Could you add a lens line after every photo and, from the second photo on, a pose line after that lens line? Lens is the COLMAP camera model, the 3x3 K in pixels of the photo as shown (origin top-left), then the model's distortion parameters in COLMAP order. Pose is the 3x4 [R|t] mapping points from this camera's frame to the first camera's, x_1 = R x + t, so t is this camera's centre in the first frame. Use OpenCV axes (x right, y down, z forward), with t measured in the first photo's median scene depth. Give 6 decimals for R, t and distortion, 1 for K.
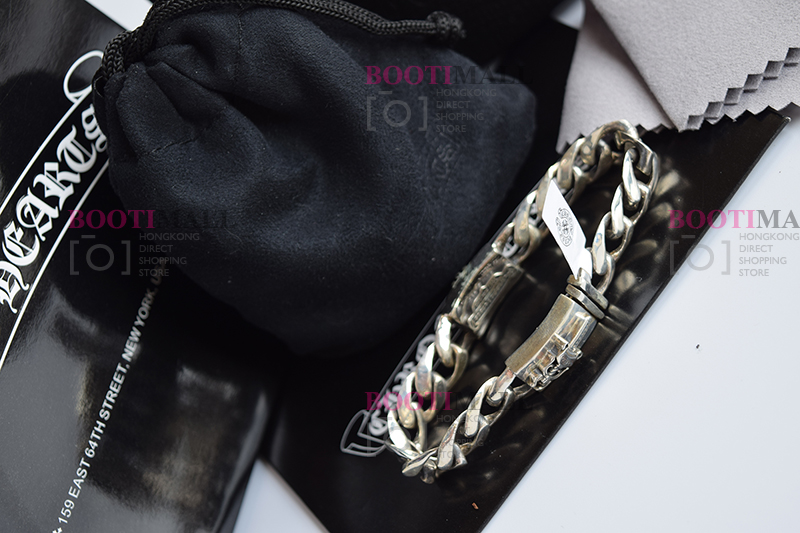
lens RADIAL K [[1342.4, 0, 403.9], [0, 1342.4, 270.4], [0, 0, 1]] dist [0.039842, 0.000000]
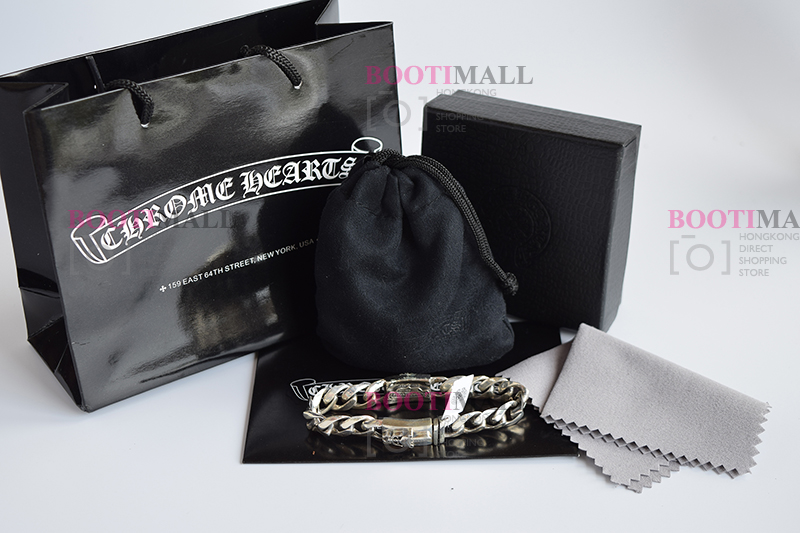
lens RADIAL K [[1342.4, 0, 401.1], [0, 1342.4, 266.2], [0, 0, 1]] dist [0.039842, 0.000000]
pose [[0.618199, 0.780219, -0.095338, 0.098426], [-0.785958, 0.615127, -0.062354, 0.034583], [0.009996, 0.113479, 0.993490, -0.838762]]
